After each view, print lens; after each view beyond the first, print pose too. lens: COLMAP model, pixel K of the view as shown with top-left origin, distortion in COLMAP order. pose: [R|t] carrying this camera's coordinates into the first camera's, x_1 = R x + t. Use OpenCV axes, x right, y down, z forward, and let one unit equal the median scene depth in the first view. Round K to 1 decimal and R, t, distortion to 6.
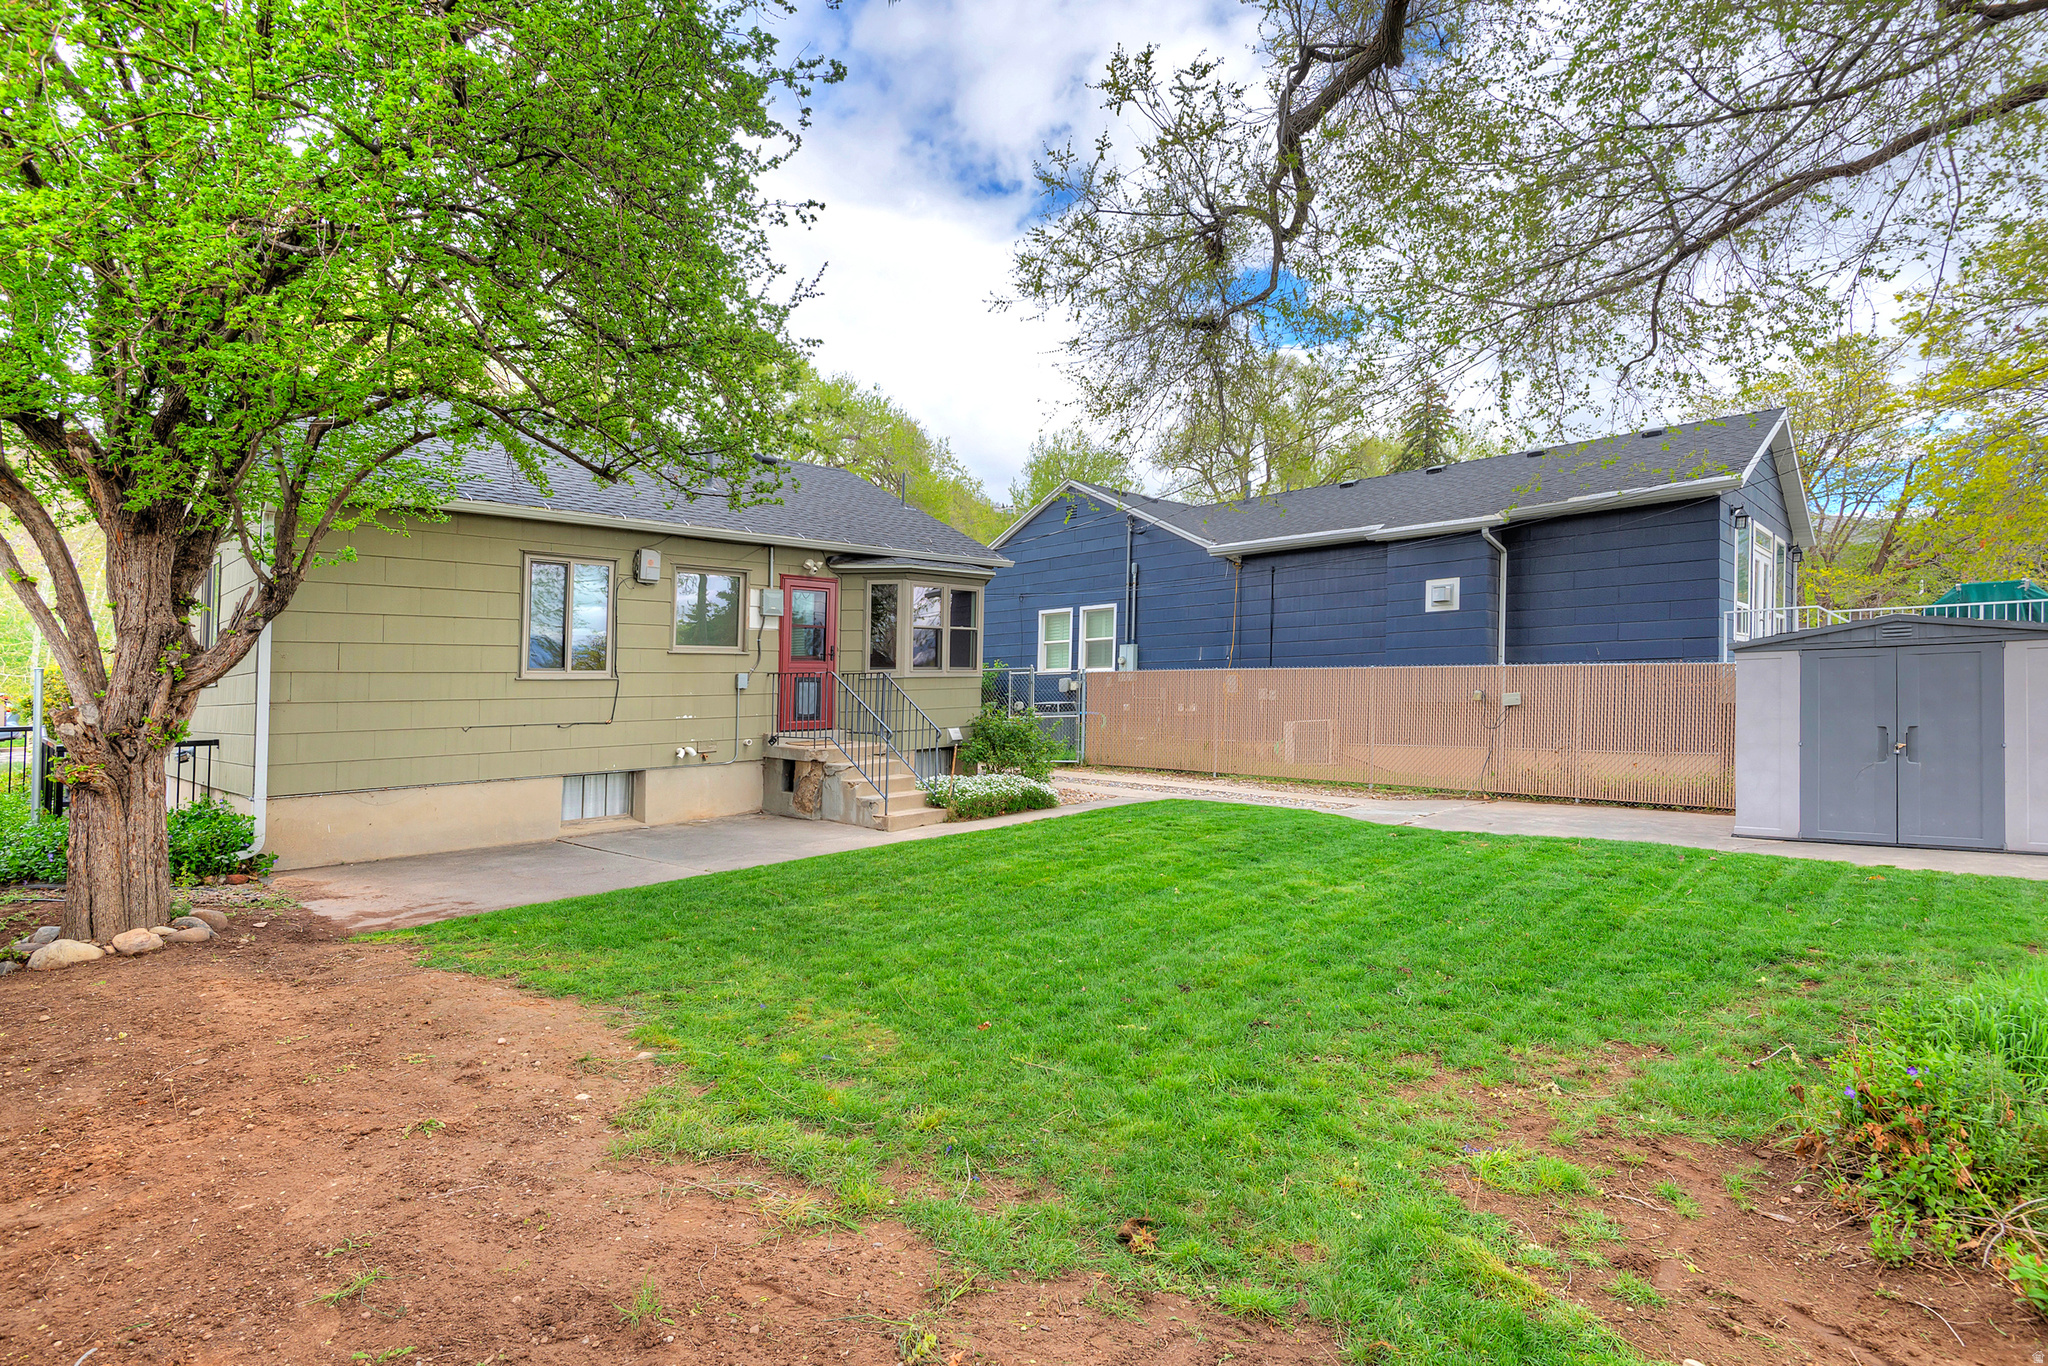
lens RADIAL K [[926.2, 0, 1024.5], [0, 926.2, 686.2], [0, 0, 1]] dist [0.017200, -0.007190]
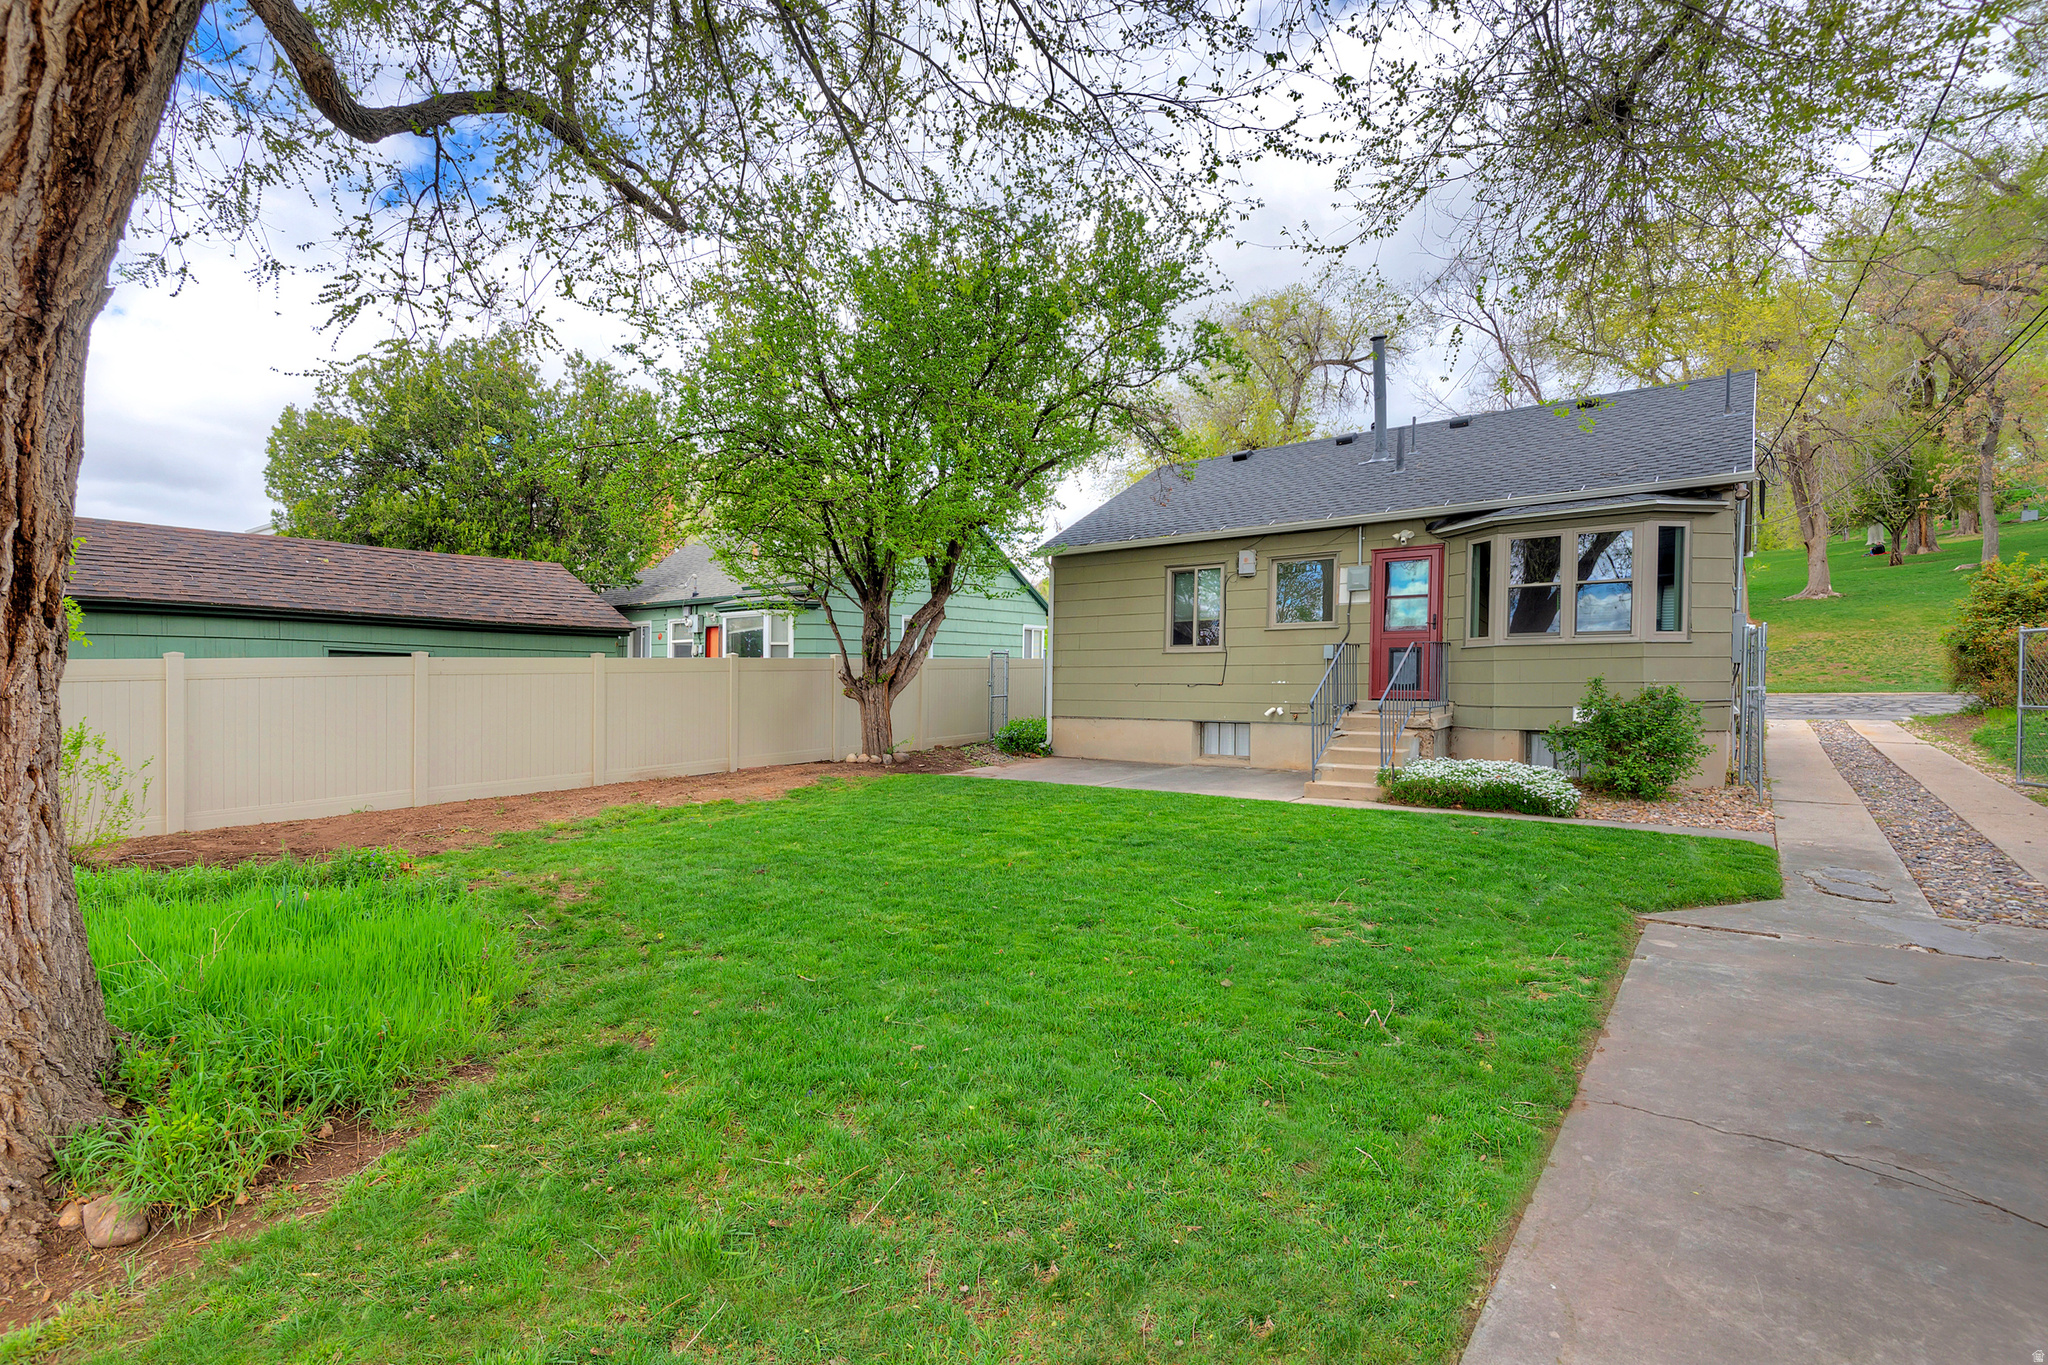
lens RADIAL K [[926.2, 0, 1012.1], [0, 926.2, 675.3], [0, 0, 1]] dist [0.017200, -0.007190]
pose [[0.138943, 0.019813, -0.990102, 0.734948], [0.007142, 0.999754, 0.021009, -0.004174], [0.990275, -0.009991, 0.138768, 0.459503]]
